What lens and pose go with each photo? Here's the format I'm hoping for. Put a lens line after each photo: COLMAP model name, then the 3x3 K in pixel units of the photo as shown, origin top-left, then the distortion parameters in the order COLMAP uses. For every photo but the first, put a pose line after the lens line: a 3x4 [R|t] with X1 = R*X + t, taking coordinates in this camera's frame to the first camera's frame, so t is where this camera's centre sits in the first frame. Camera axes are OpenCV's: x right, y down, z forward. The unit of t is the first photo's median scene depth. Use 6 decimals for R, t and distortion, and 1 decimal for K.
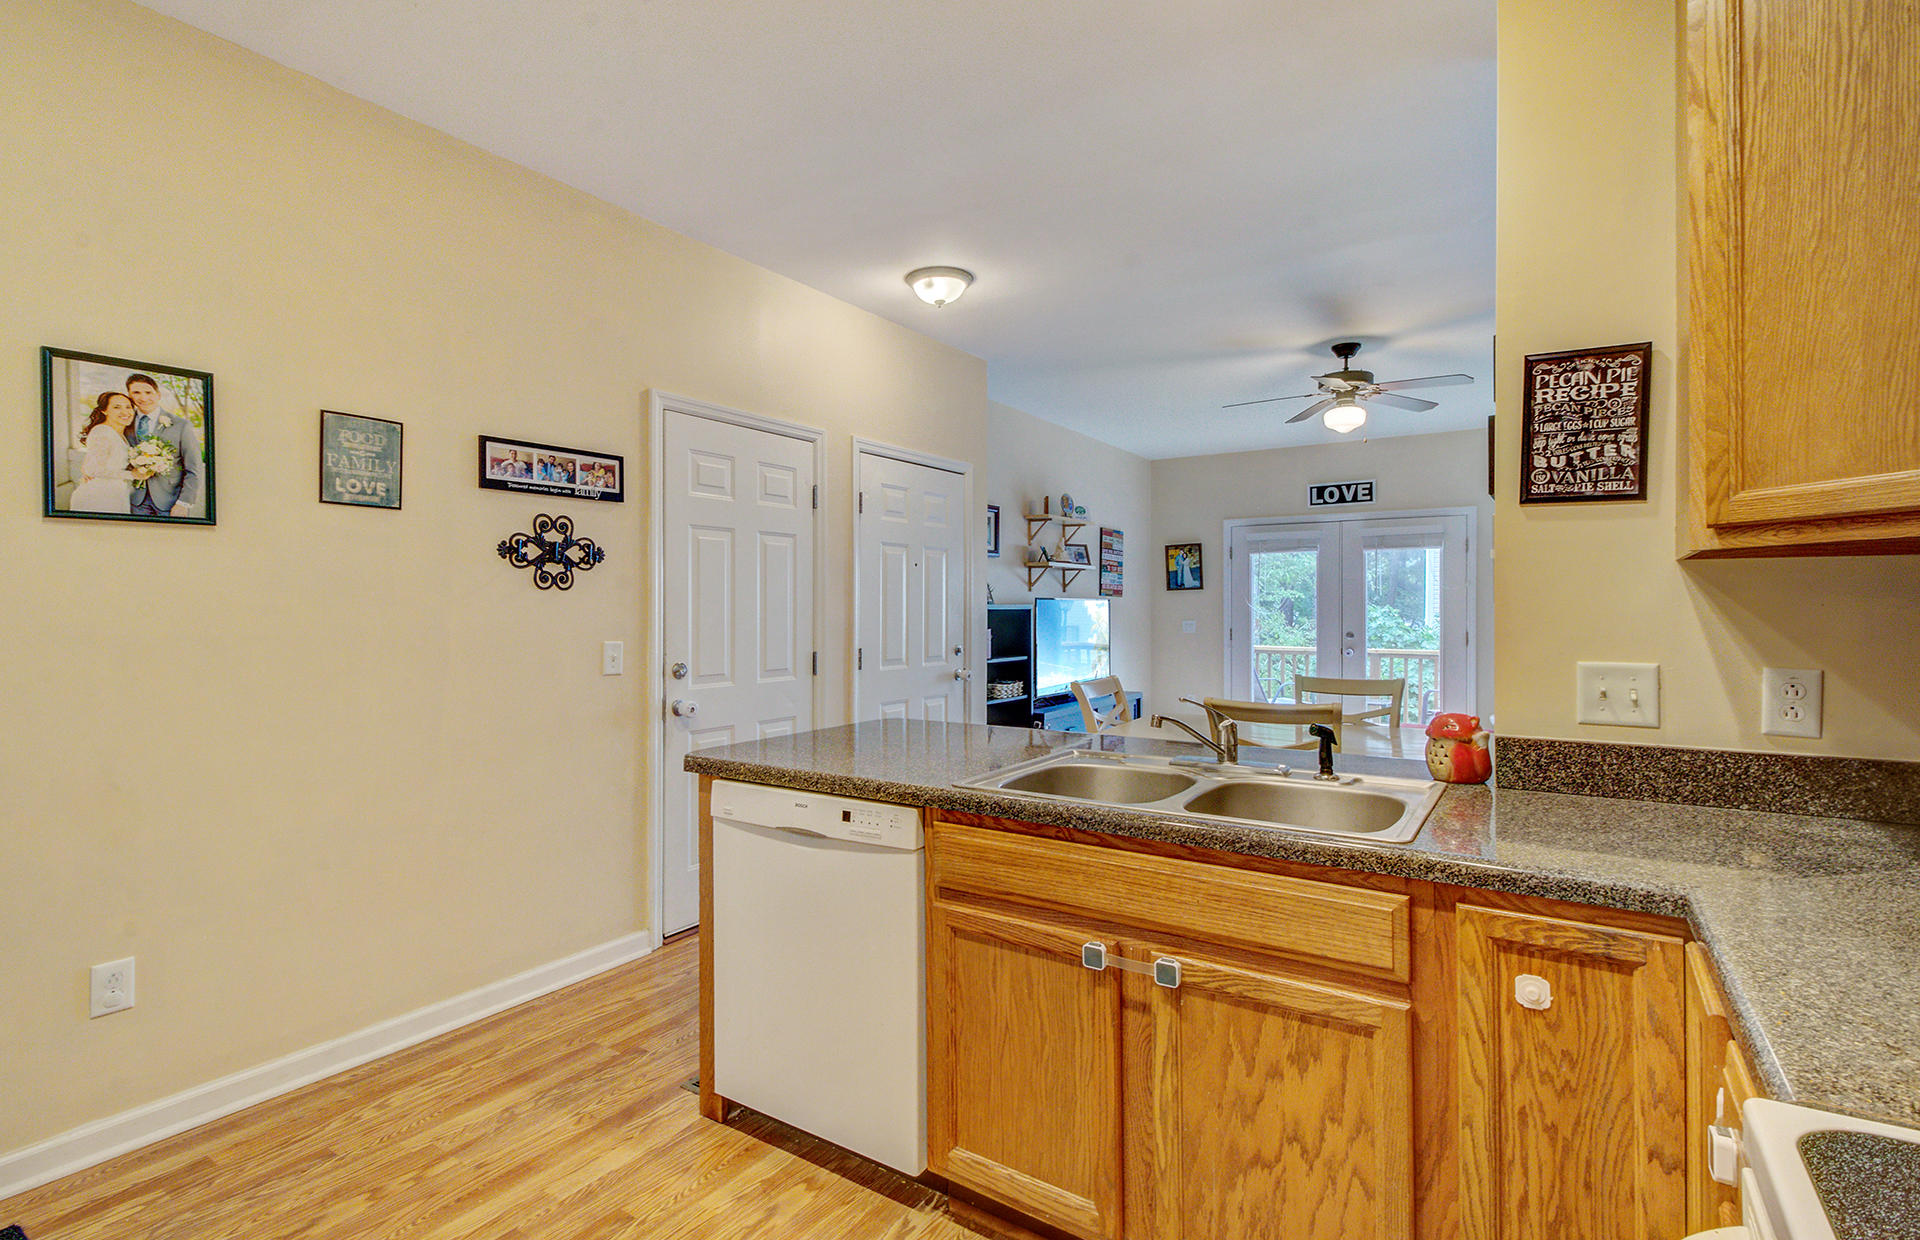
lens RADIAL K [[899.7, 0, 953.8], [0, 899.7, 610.5], [0, 0, 1]] dist [0.013685, -0.000943]
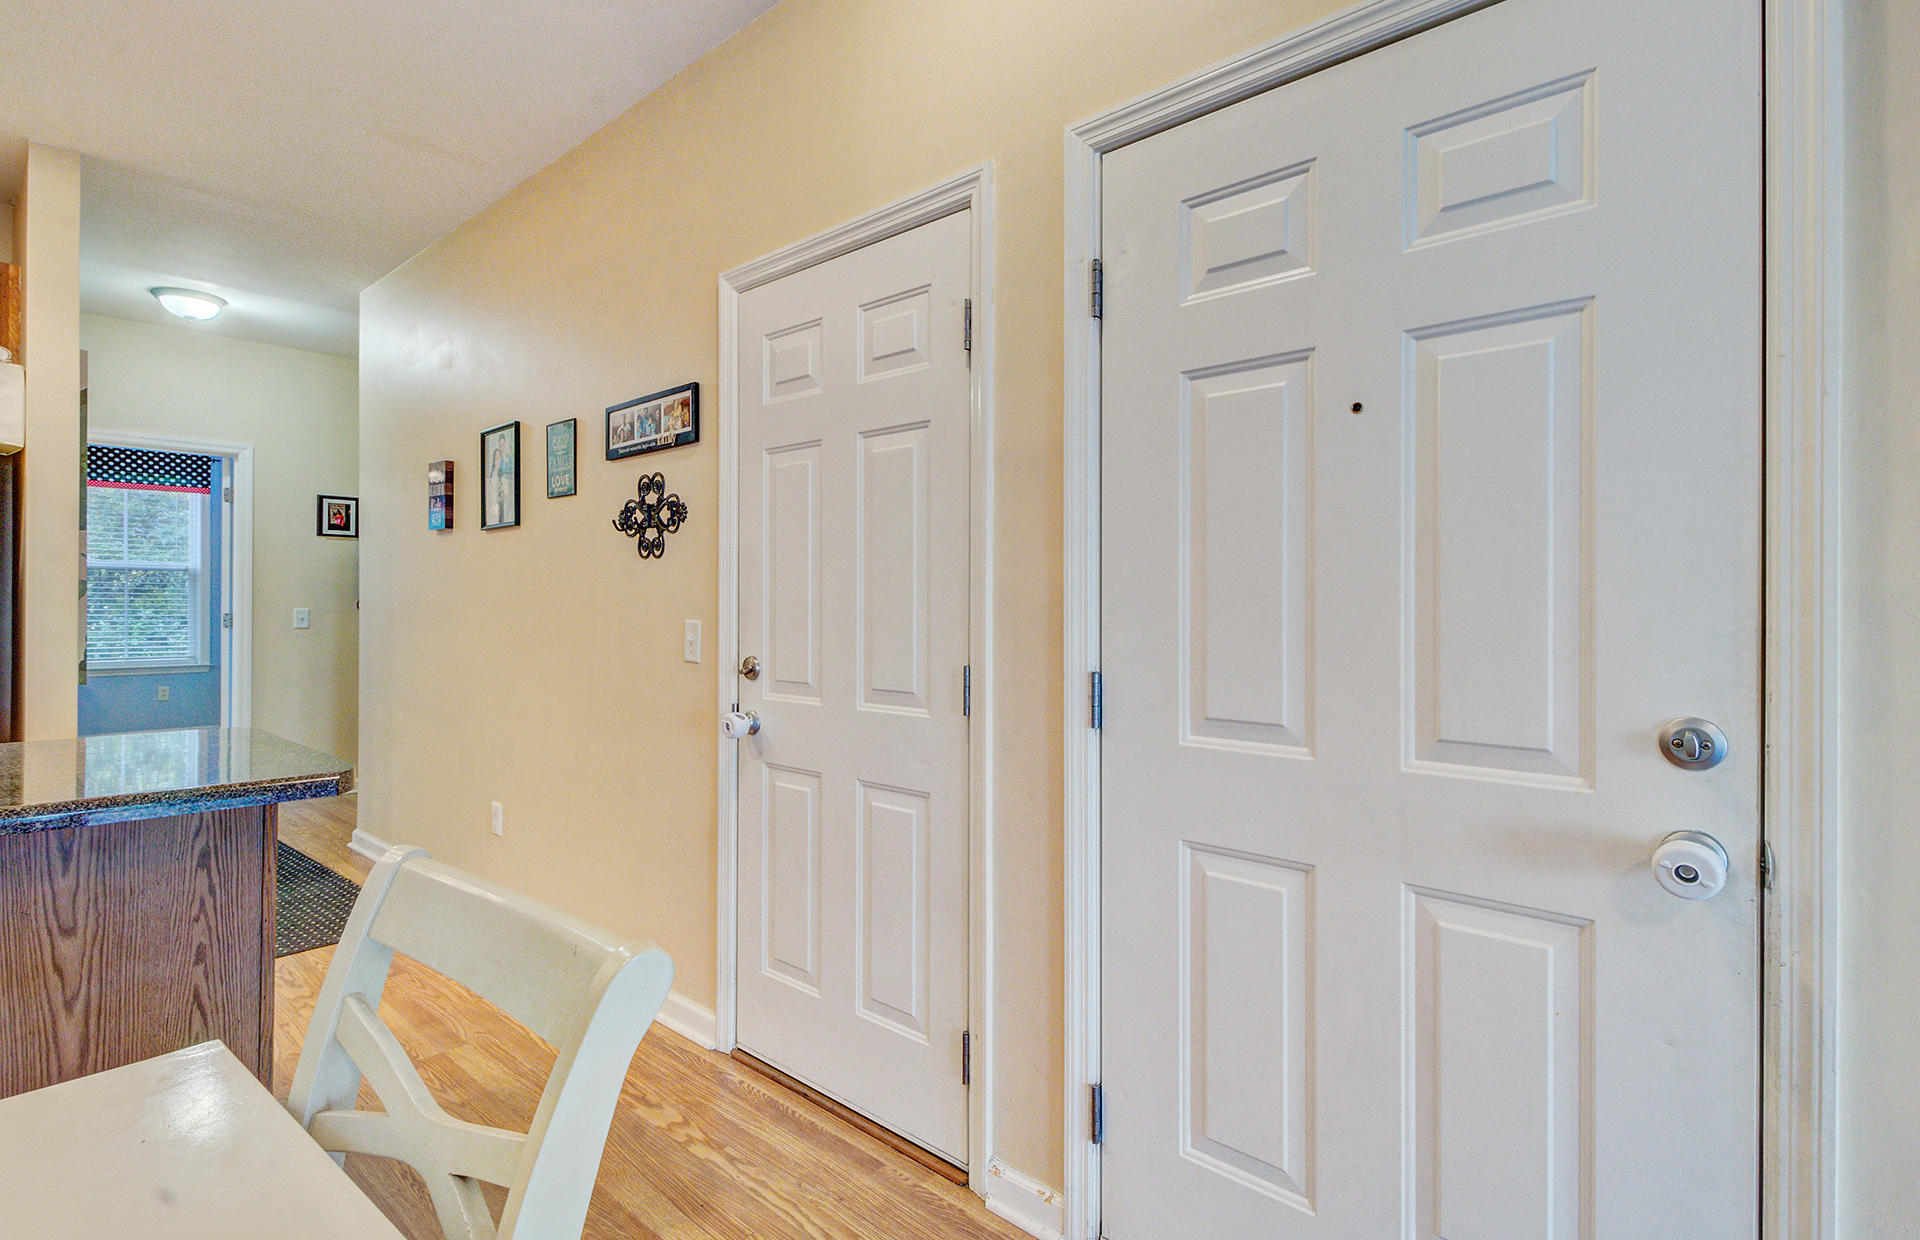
lens RADIAL K [[899.7, 0, 957.2], [0, 899.7, 613.3], [0, 0, 1]] dist [0.013685, -0.000943]
pose [[-0.138506, 0.005319, -0.990347, 0.386105], [-0.005376, 0.999967, 0.006122, 0.023532], [0.990347, 0.006172, -0.138473, 1.395867]]
